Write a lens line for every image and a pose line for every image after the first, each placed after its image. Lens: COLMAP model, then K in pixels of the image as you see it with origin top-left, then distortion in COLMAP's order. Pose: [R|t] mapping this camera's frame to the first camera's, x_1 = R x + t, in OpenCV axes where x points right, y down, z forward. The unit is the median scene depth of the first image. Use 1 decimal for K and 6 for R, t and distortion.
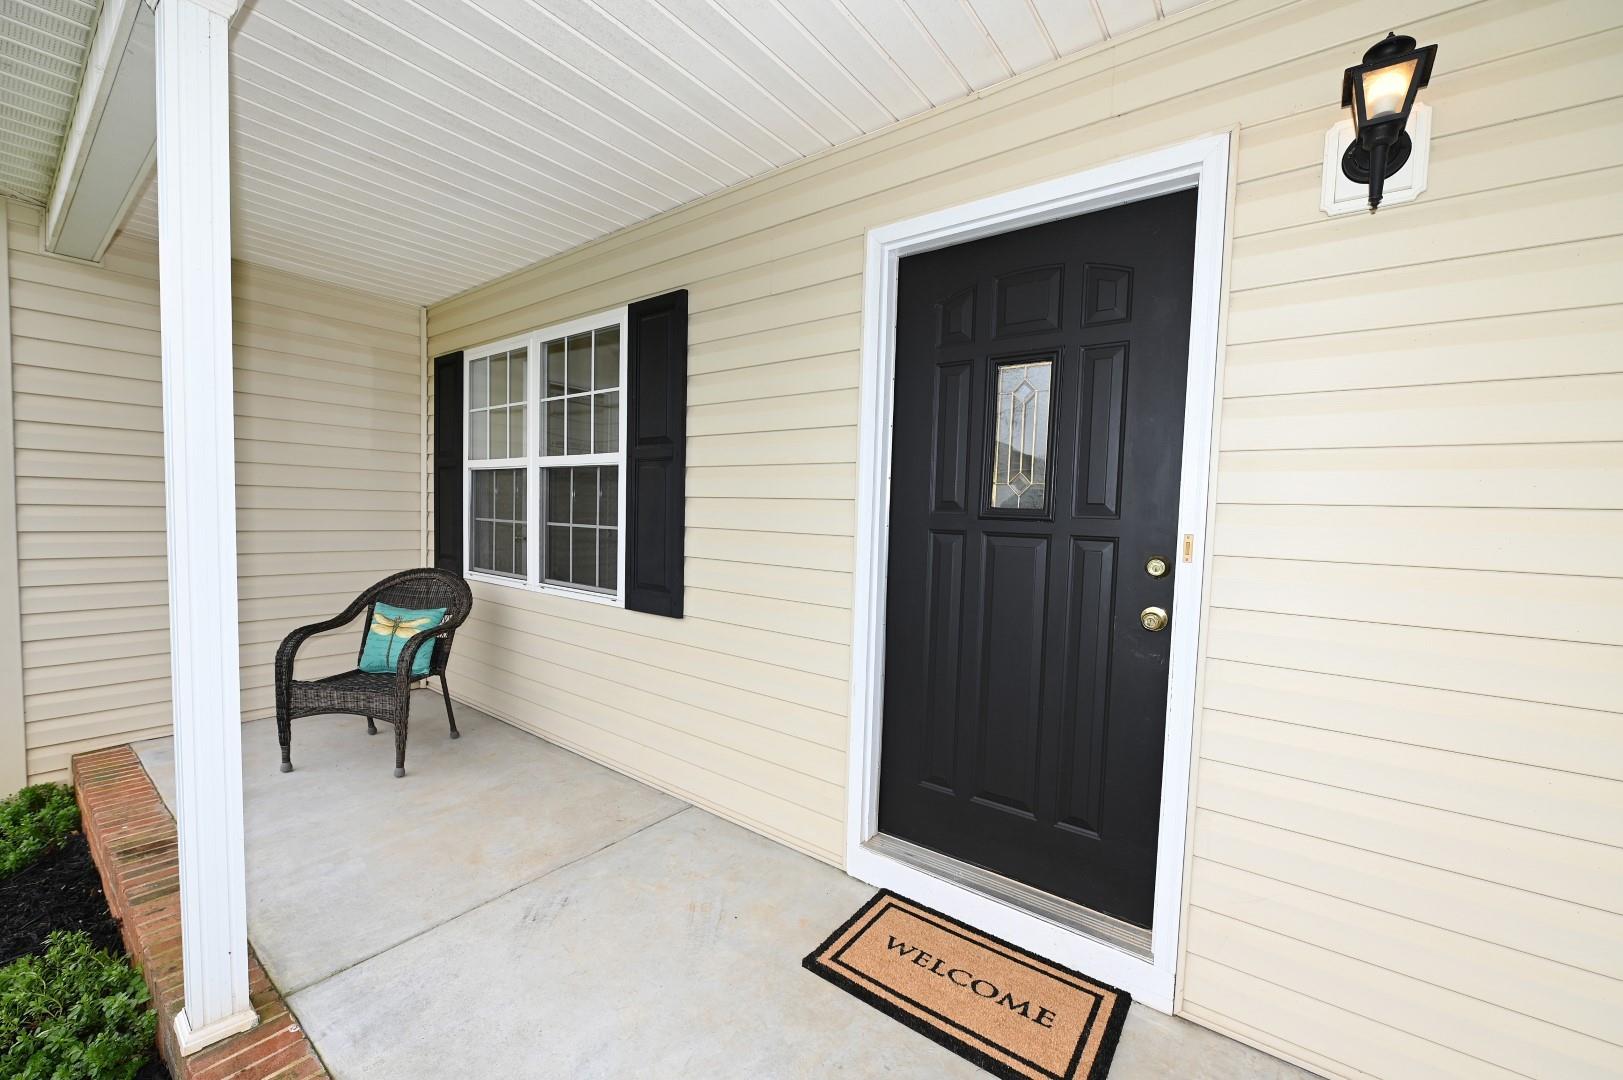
lens RADIAL K [[639.0, 0, 818.8], [0, 639.0, 546.8], [0, 0, 1]] dist [-0.008435, -0.000258]
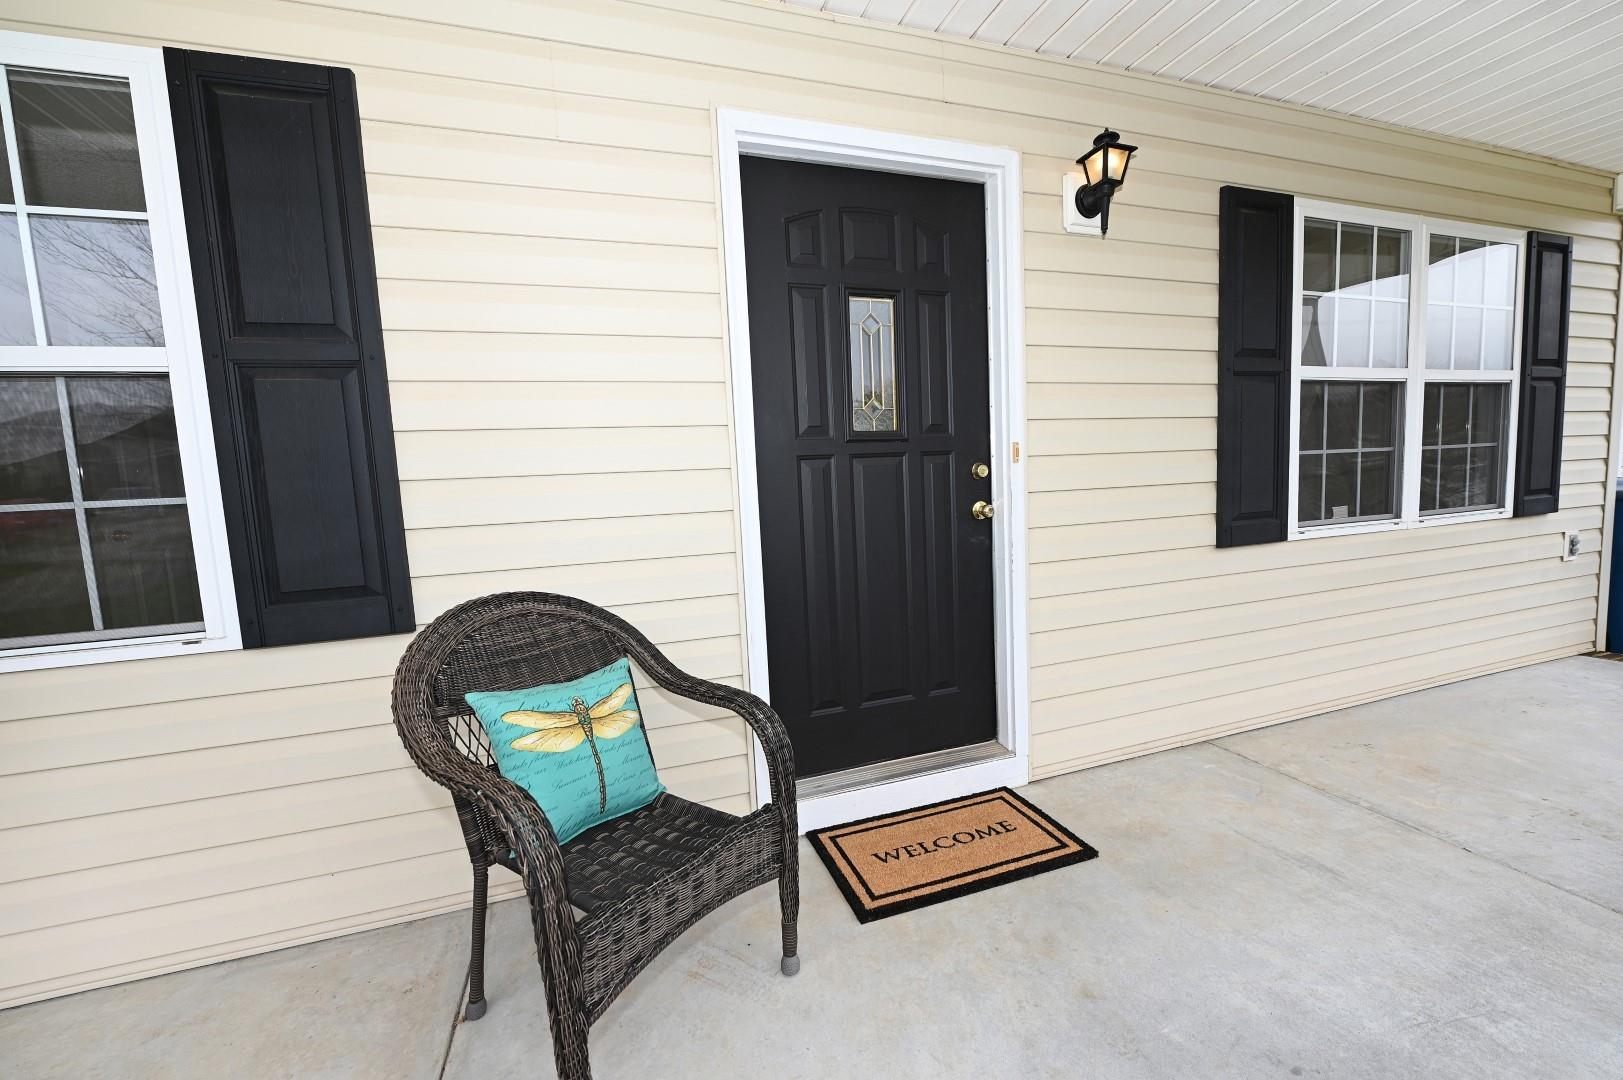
lens RADIAL K [[639.0, 0, 814.5], [0, 639.0, 543.6], [0, 0, 1]] dist [-0.008435, -0.000258]
pose [[0.566530, -0.135671, 0.812796, -0.697174], [0.107782, 0.990080, 0.090137, 0.021504], [-0.816962, 0.036540, 0.575533, 0.476403]]
